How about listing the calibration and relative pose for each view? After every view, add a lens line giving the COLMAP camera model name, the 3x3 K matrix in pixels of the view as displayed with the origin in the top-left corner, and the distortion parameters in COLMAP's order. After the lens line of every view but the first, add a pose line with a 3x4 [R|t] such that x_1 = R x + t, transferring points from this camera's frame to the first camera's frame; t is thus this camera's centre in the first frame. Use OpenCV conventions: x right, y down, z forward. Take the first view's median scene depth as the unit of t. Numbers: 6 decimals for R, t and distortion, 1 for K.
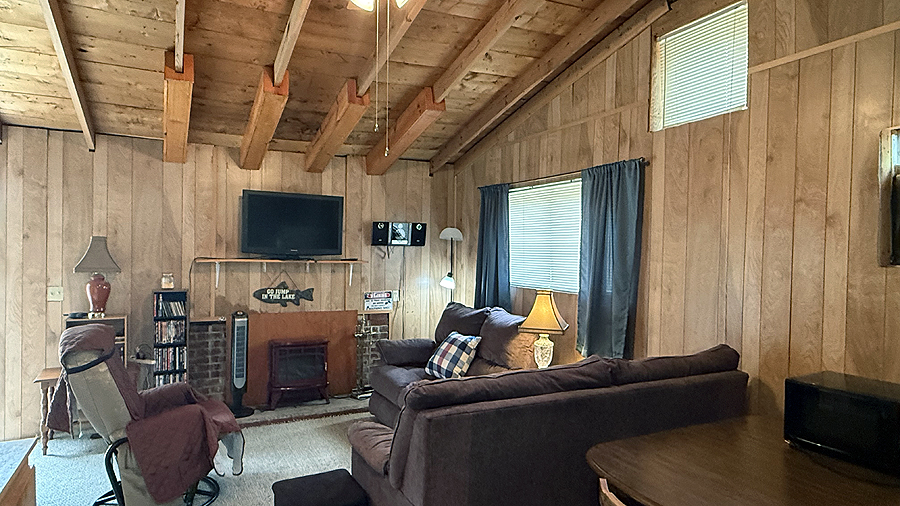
lens RADIAL K [[544.5, 0, 442.6], [0, 544.5, 256.2], [0, 0, 1]] dist [-0.004143, -0.001895]
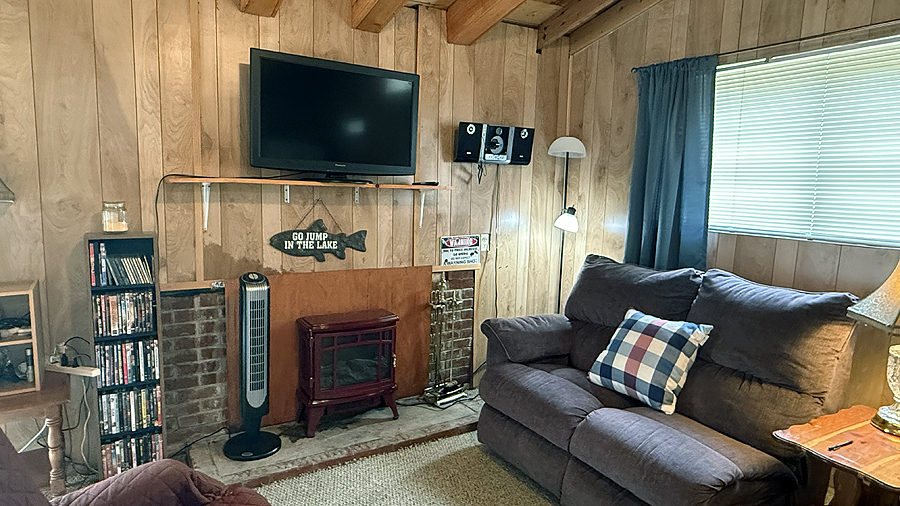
lens RADIAL K [[525.8, 0, 425.9], [0, 525.8, 255.4], [0, 0, 1]] dist [-0.001865, -0.000117]
pose [[0.997189, 0.005026, 0.074757, -0.228593], [-0.014149, 0.992428, 0.122010, 0.014983], [-0.073578, -0.122725, 0.989709, 0.442571]]
